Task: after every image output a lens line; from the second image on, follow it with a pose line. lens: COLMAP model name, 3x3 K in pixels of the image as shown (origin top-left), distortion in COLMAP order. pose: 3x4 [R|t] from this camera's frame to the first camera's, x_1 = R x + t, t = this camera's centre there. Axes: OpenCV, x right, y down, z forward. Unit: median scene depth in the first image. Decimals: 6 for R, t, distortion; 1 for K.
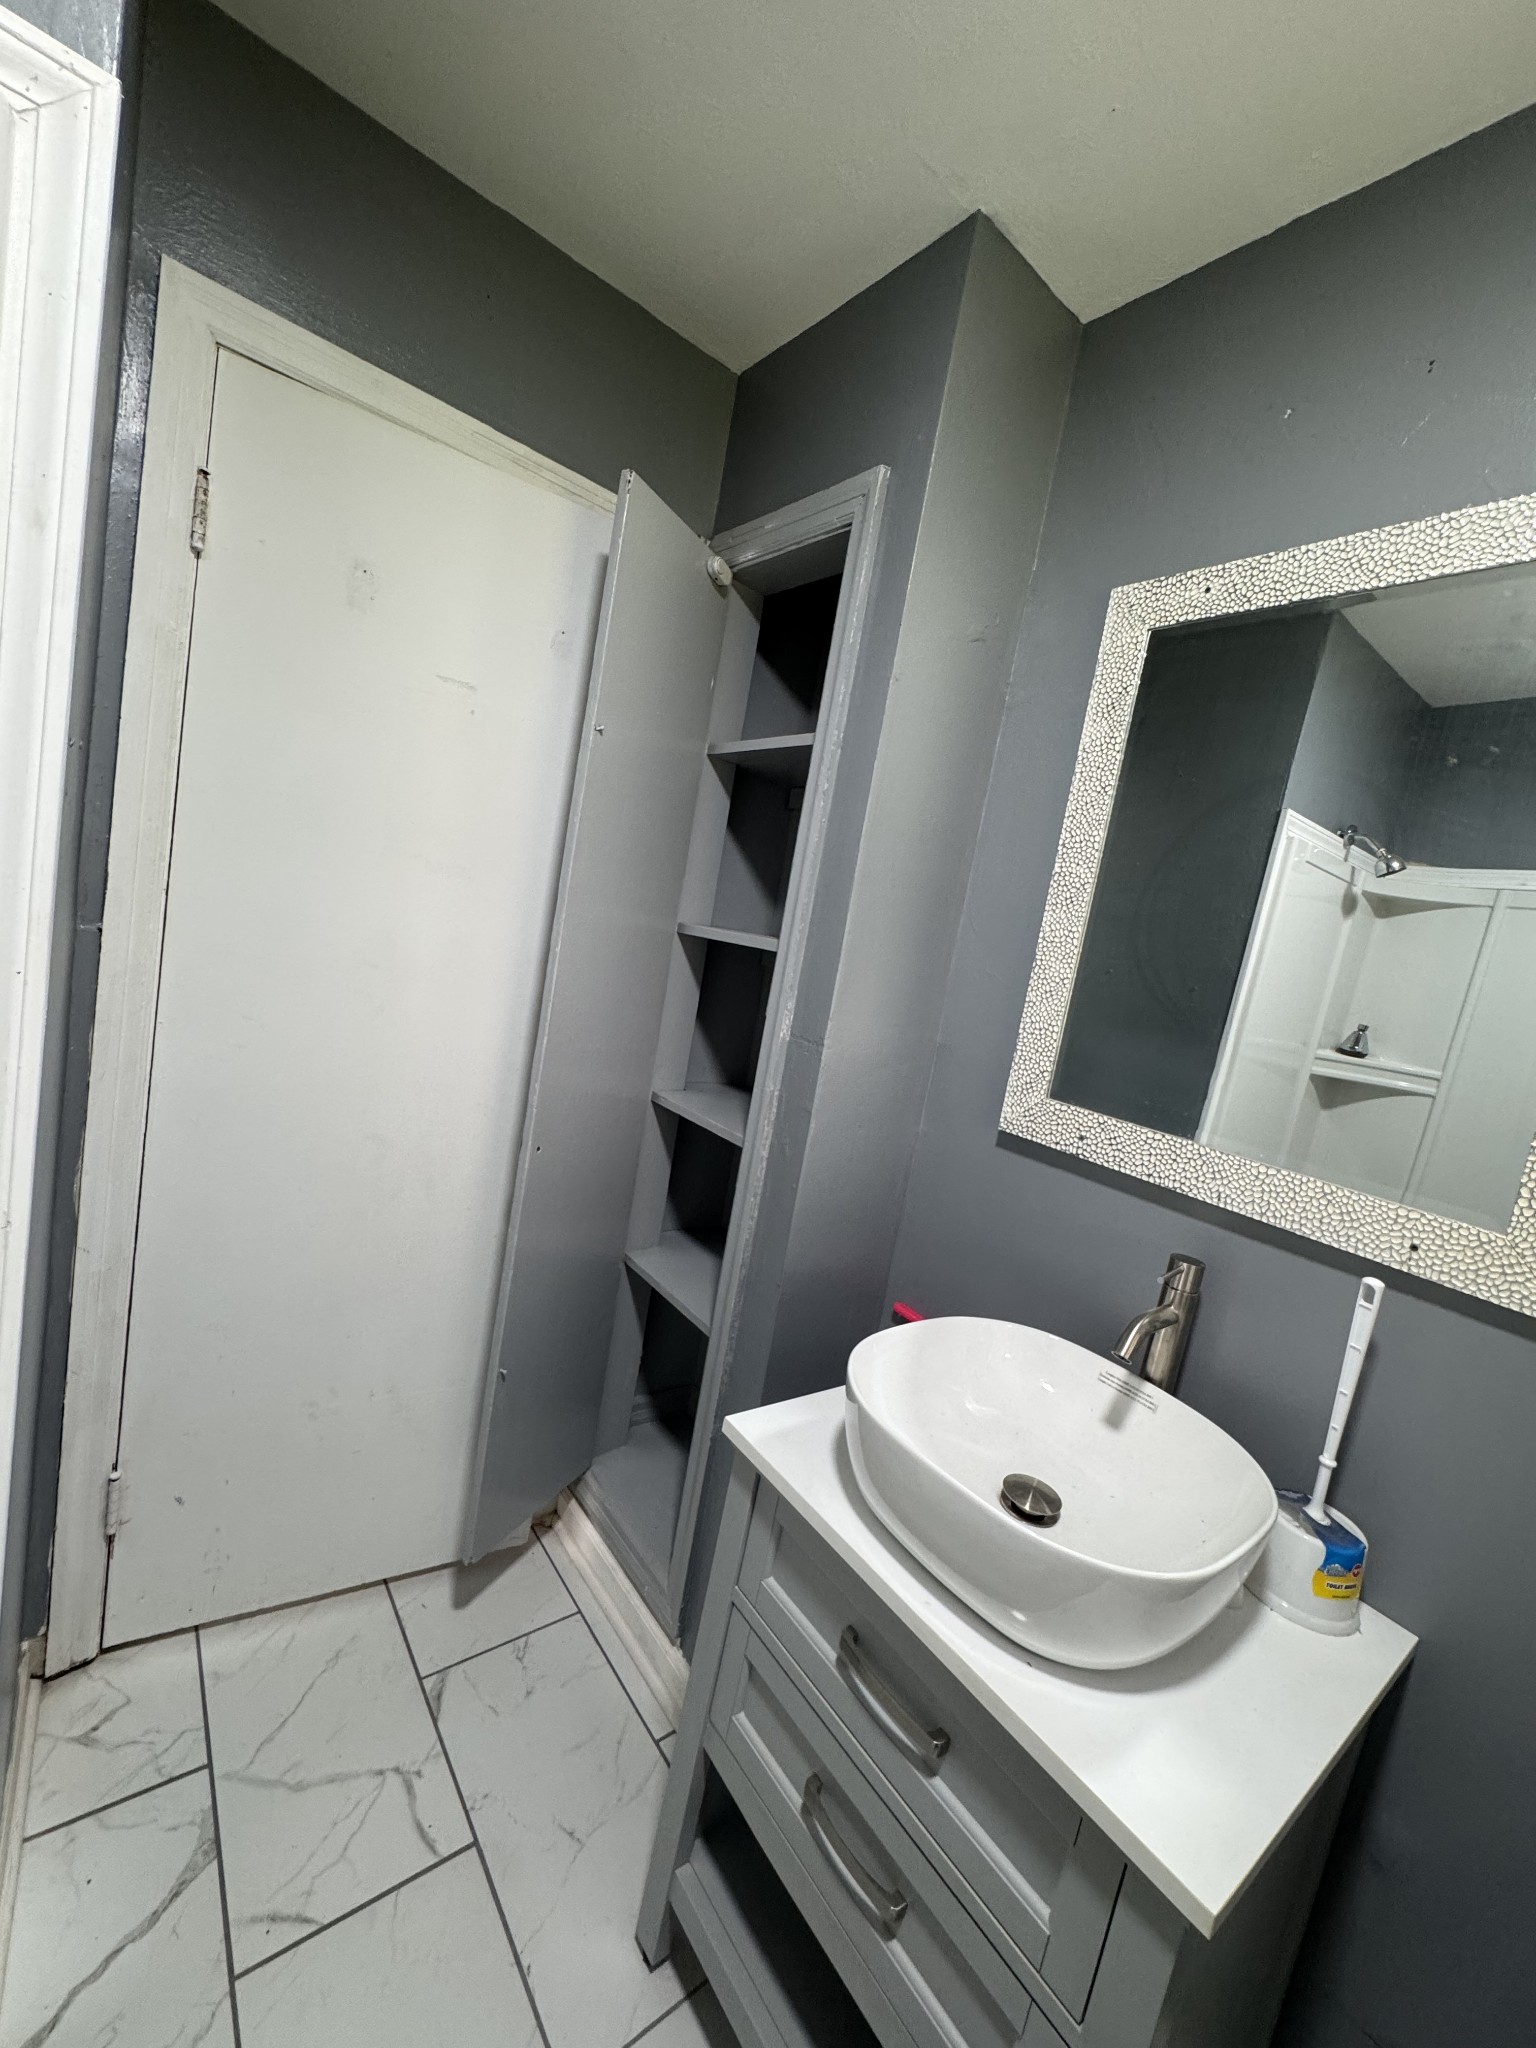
lens RADIAL K [[826.9, 0, 770.9], [0, 826.9, 1023.5], [0, 0, 1]] dist [-0.002043, 0.000294]
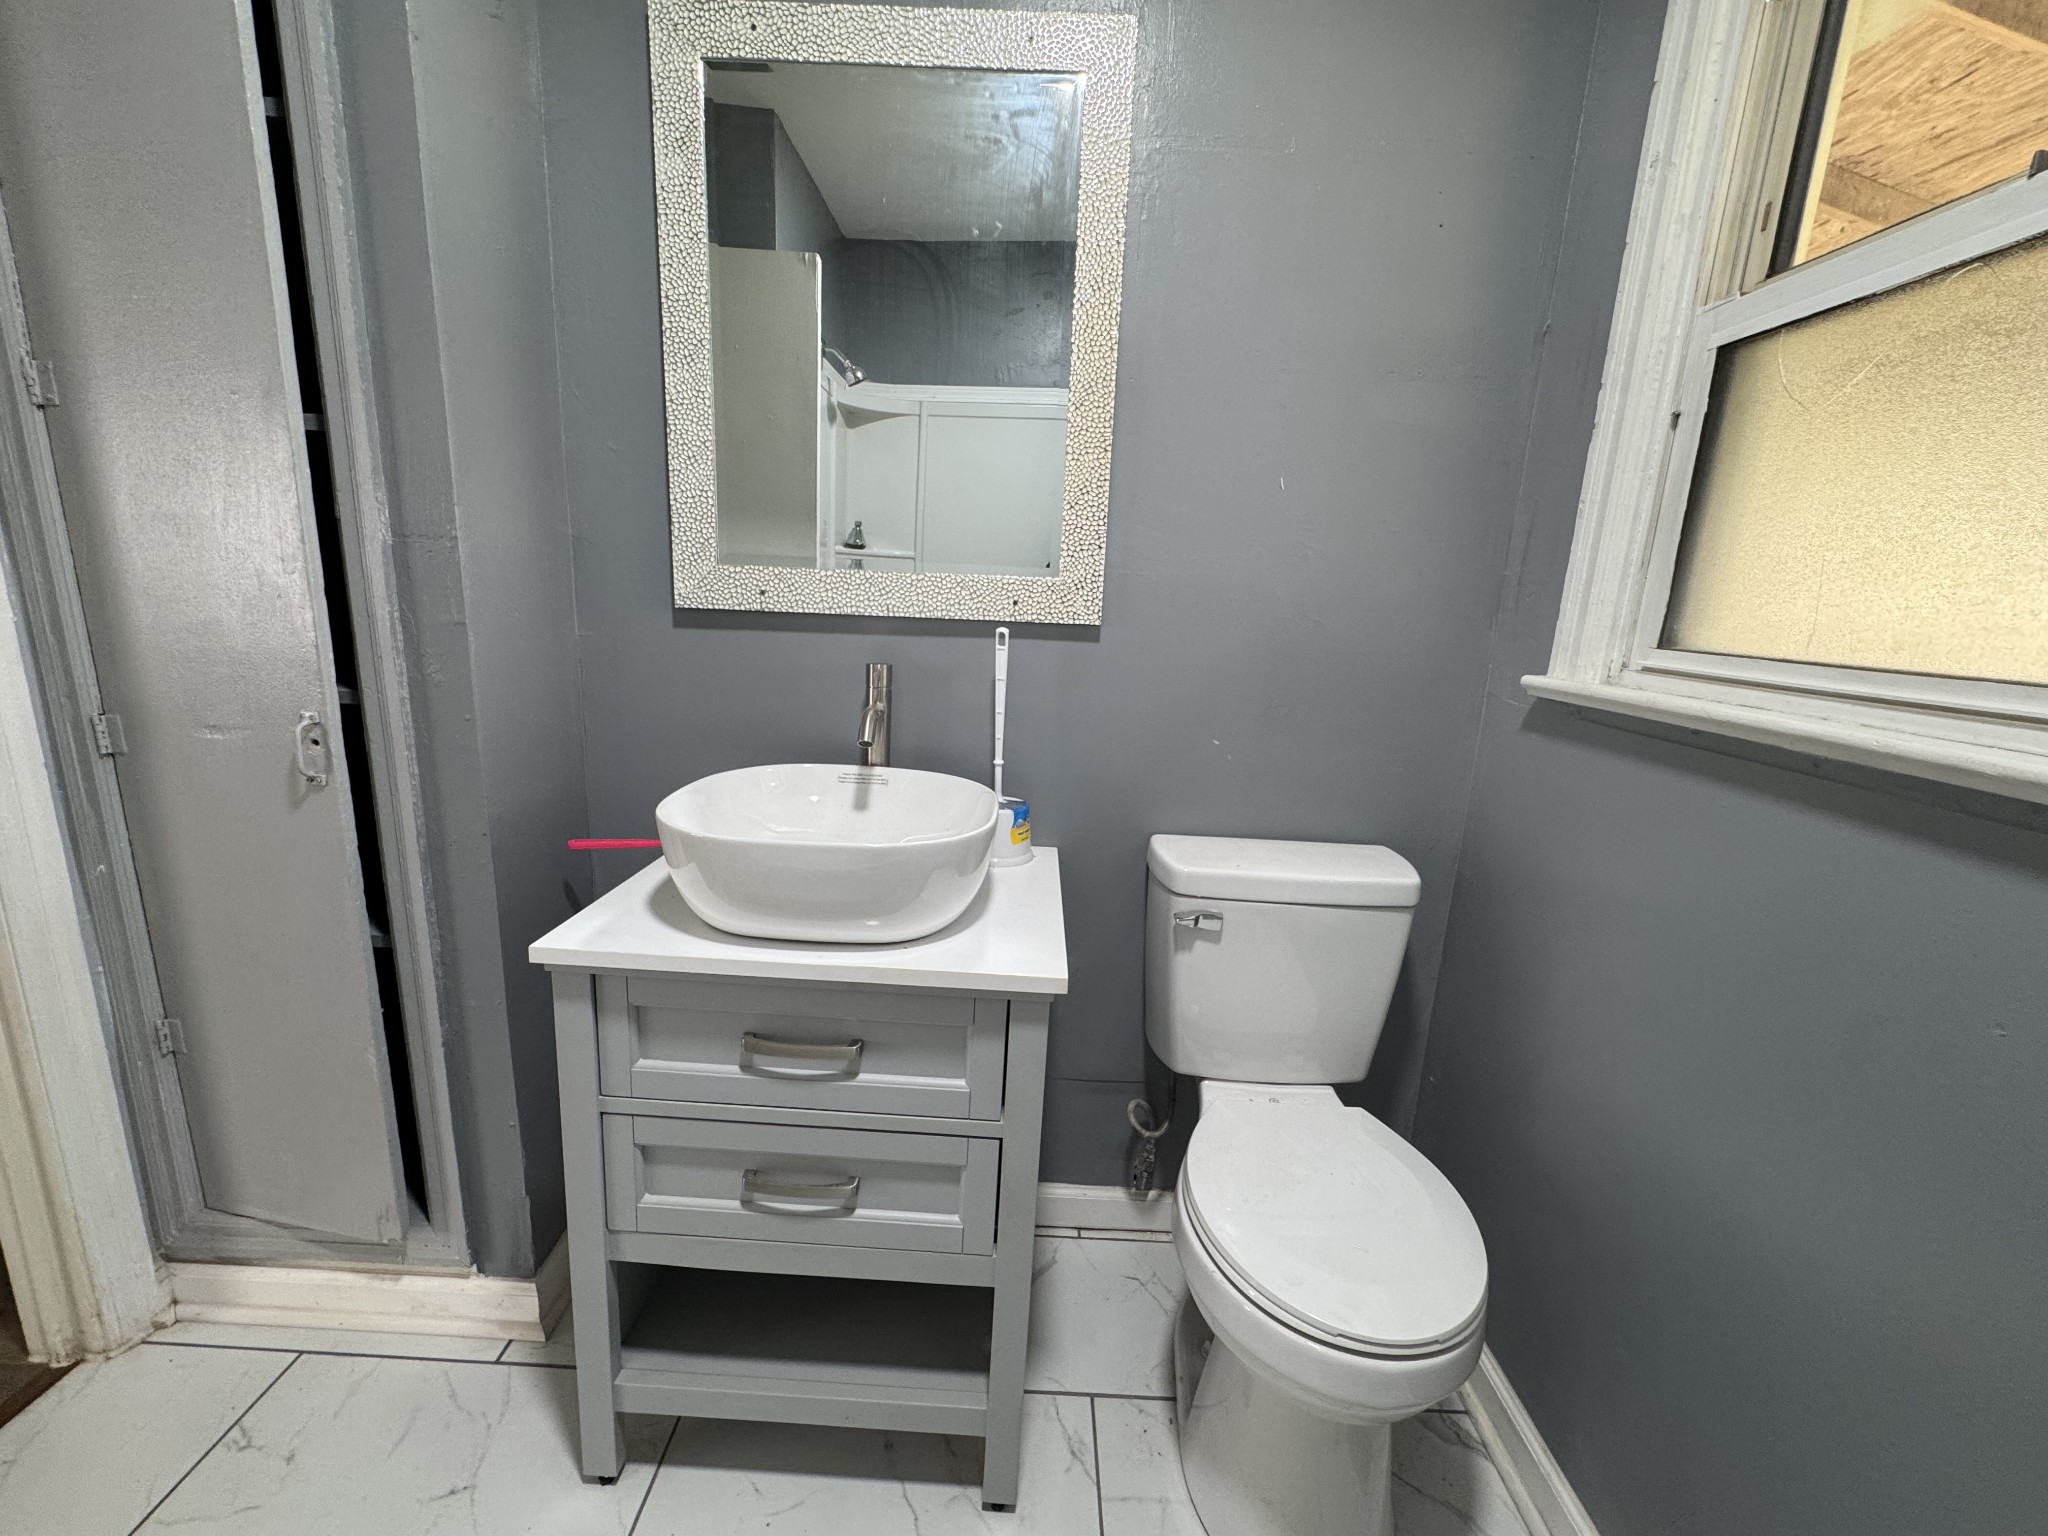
lens RADIAL K [[826.9, 0, 1024.2], [0, 826.9, 764.4], [0, 0, 1]] dist [-0.002043, 0.000294]
pose [[0.623774, -0.305994, 0.719218, -0.277236], [0.153752, 0.950239, 0.270934, 0.119270], [-0.766333, -0.058420, 0.639781, 0.030016]]
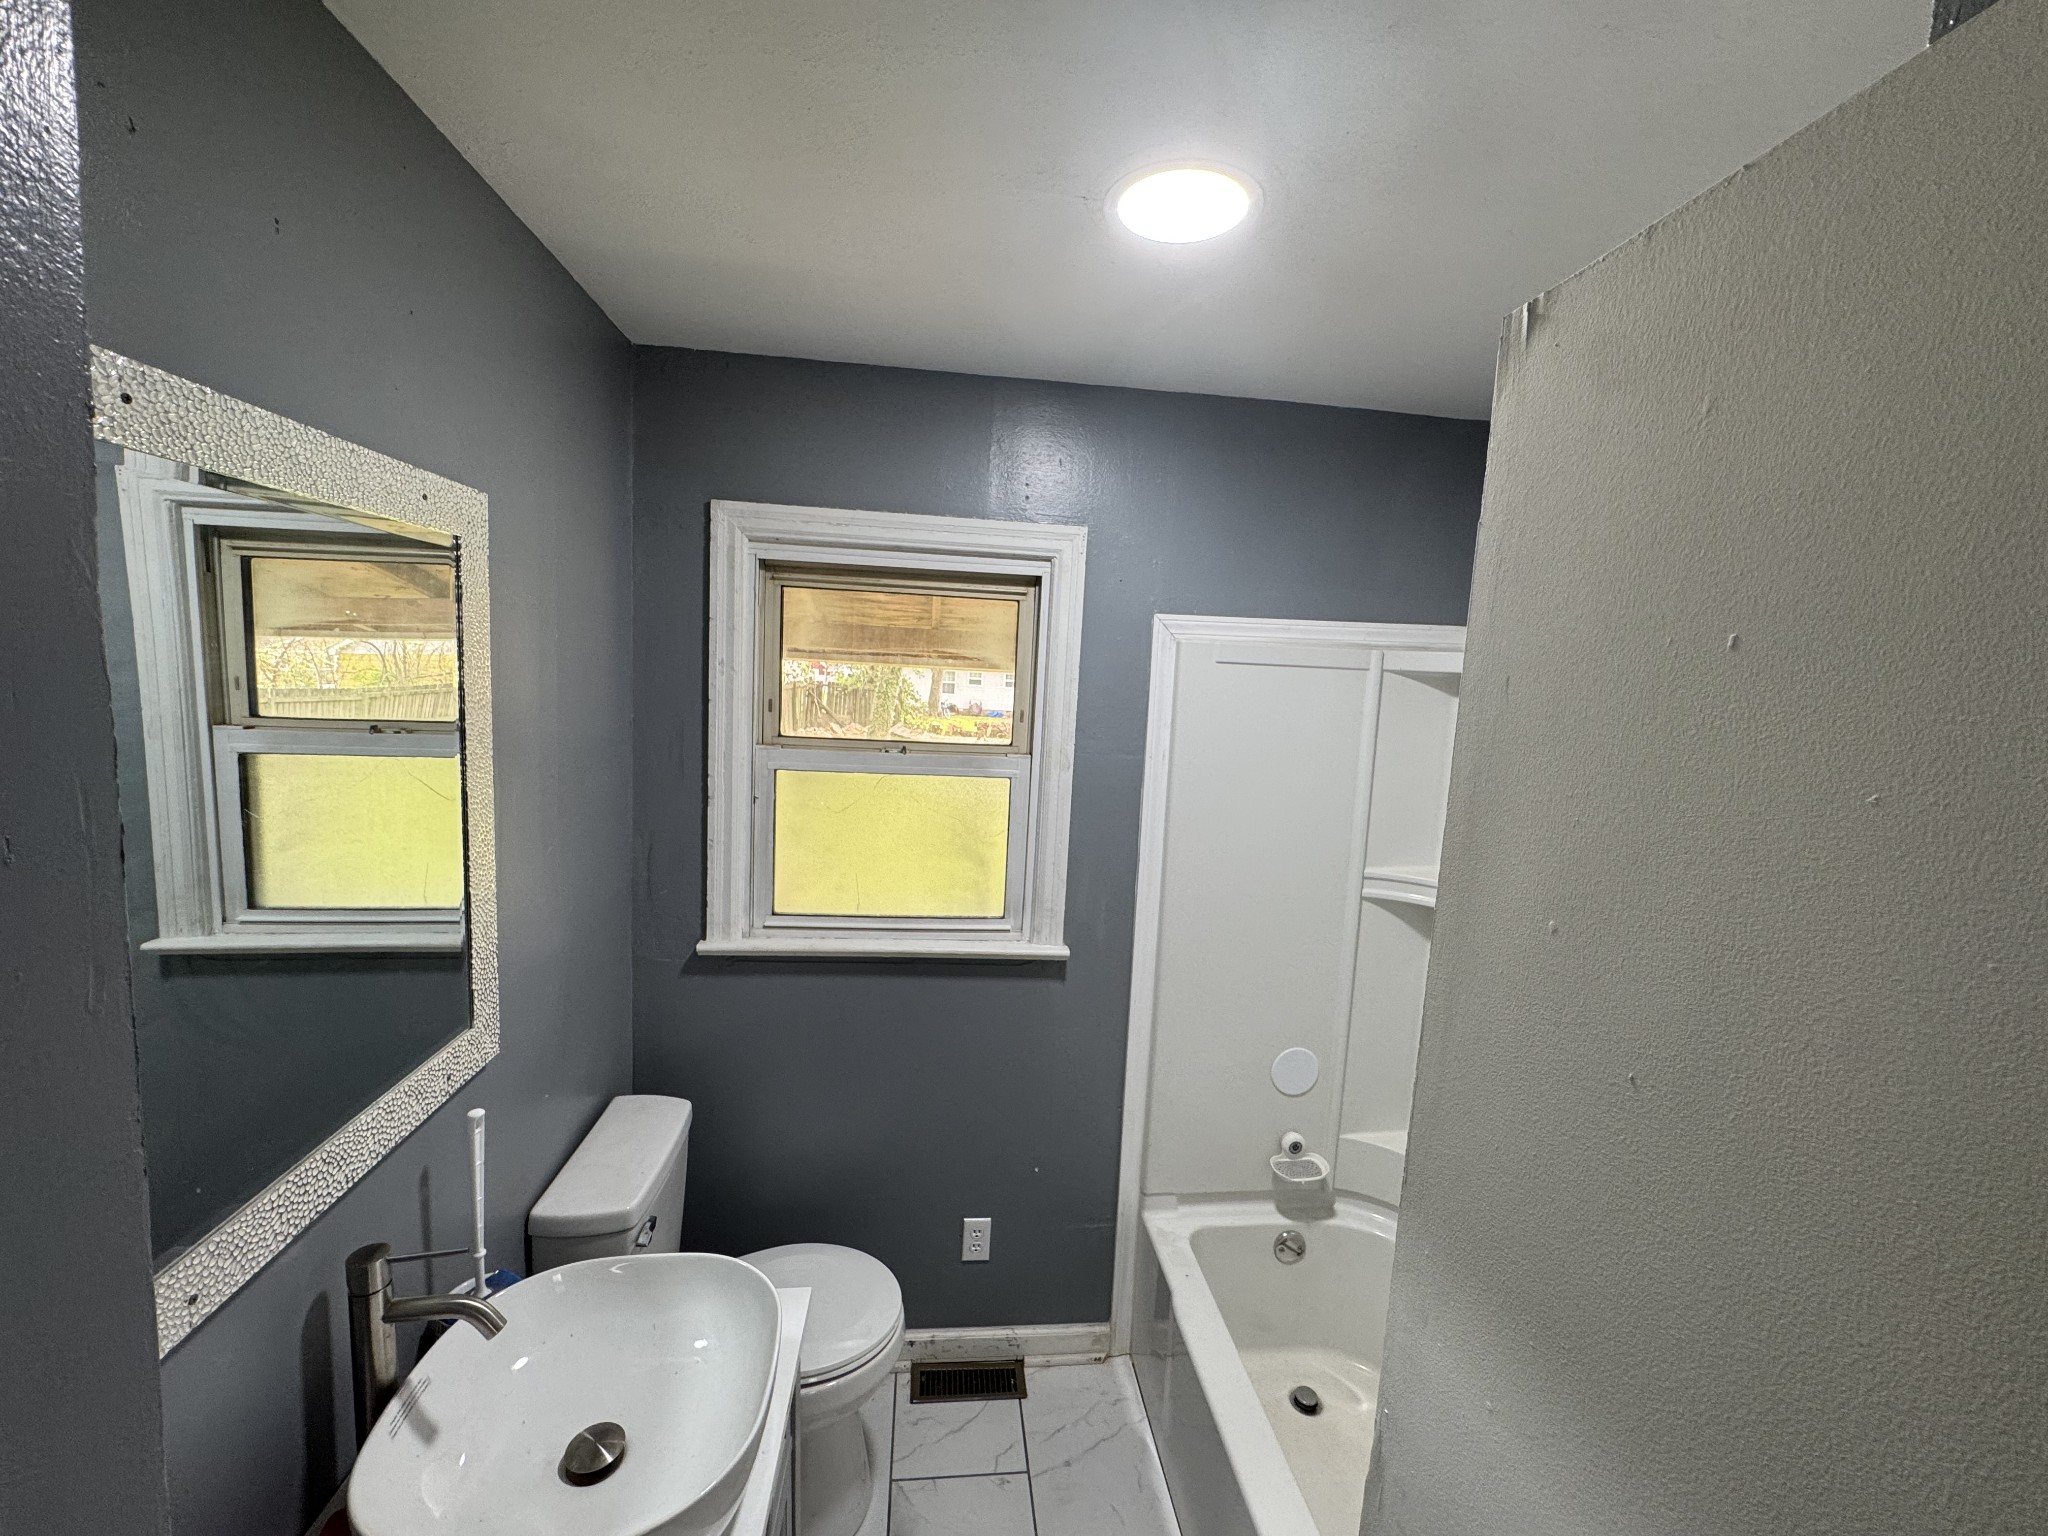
lens RADIAL K [[826.9, 0, 1026.7], [0, 826.9, 769.8], [0, 0, 1]] dist [-0.002043, 0.000294]
pose [[-0.826188, -0.279664, 0.489082, -0.345764], [-0.141054, 0.943129, 0.301017, -0.537544], [-0.545452, 0.179709, -0.818650, 1.166552]]
